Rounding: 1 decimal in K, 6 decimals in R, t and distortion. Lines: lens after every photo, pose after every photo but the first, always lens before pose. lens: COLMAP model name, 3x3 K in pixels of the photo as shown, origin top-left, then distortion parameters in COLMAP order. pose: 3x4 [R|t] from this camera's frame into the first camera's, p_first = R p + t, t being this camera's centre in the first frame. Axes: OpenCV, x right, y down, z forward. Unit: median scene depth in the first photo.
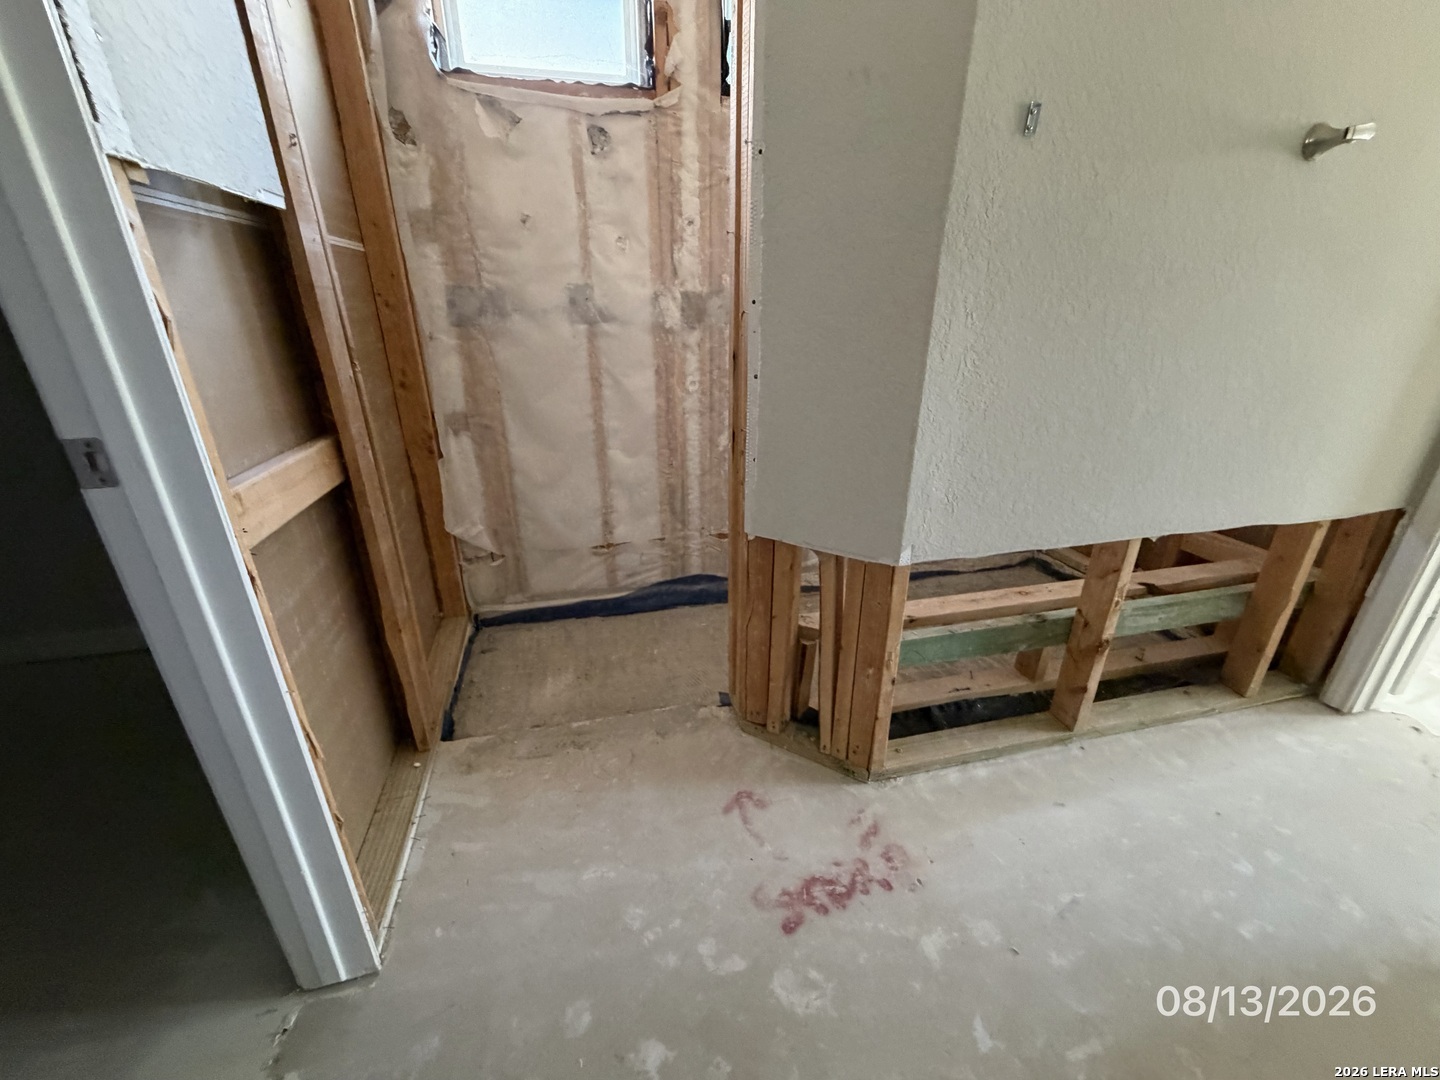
lens RADIAL K [[578.3, 0, 715.6], [0, 578.3, 541.4], [0, 0, 1]] dist [0.001718, 0.000153]
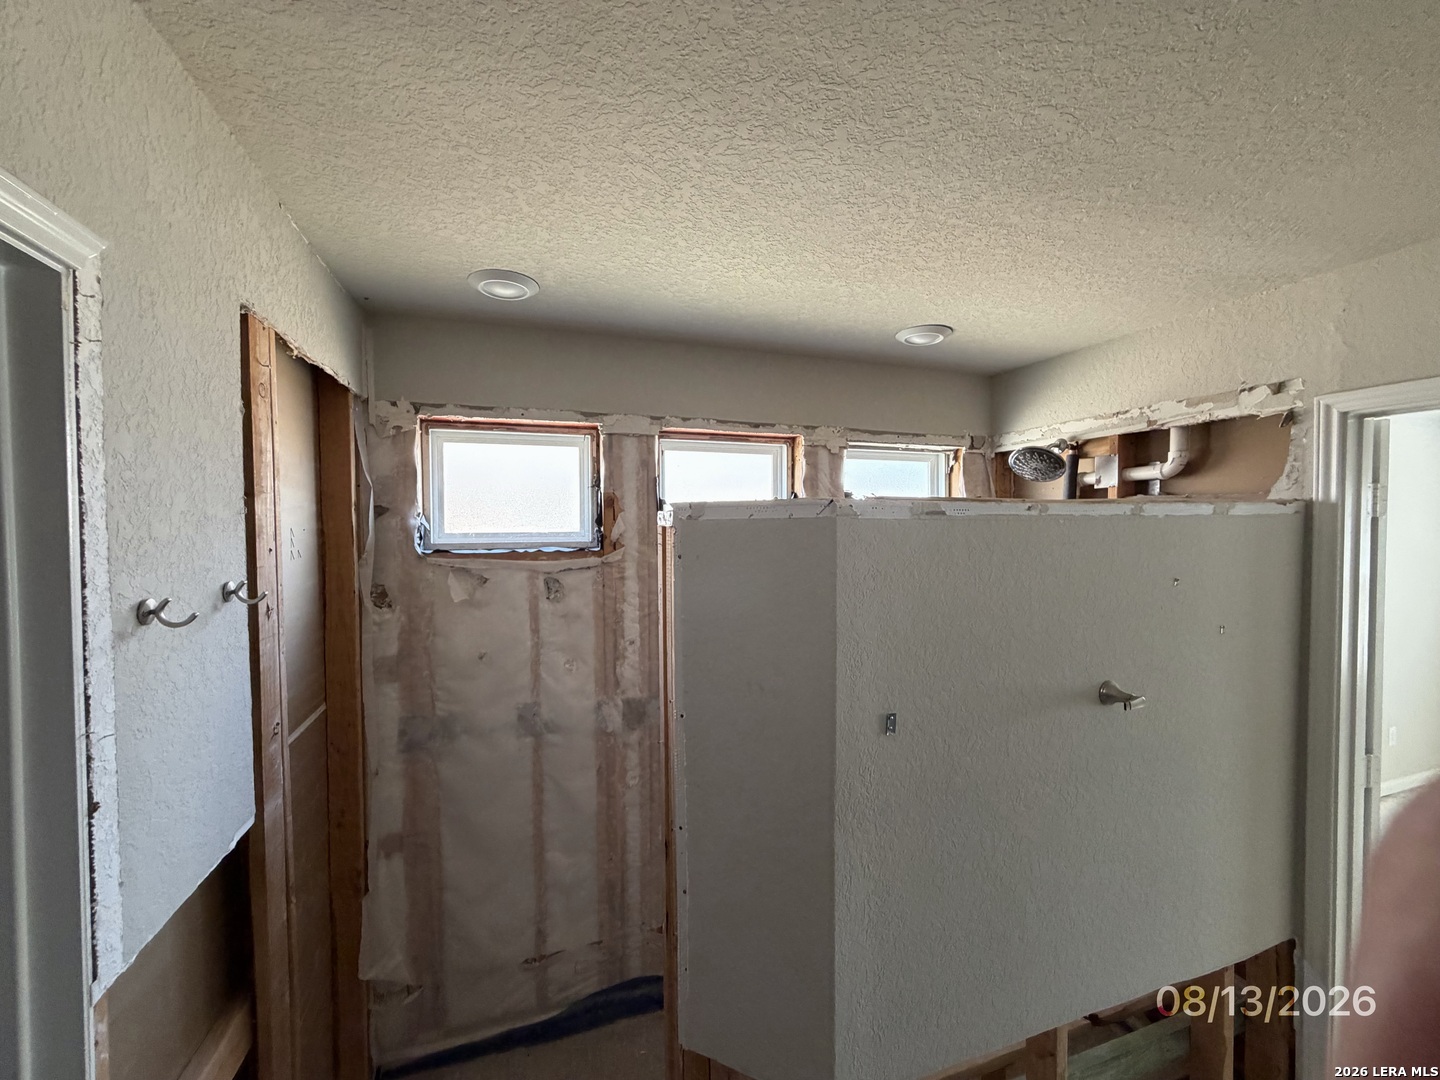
lens RADIAL K [[578.3, 0, 715.6], [0, 578.3, 541.4], [0, 0, 1]] dist [0.001718, 0.000153]
pose [[0.996348, -0.009987, 0.084804, 0.027157], [0.039709, 0.933410, -0.356607, -0.325871], [-0.075595, 0.358672, 0.930398, -0.150742]]
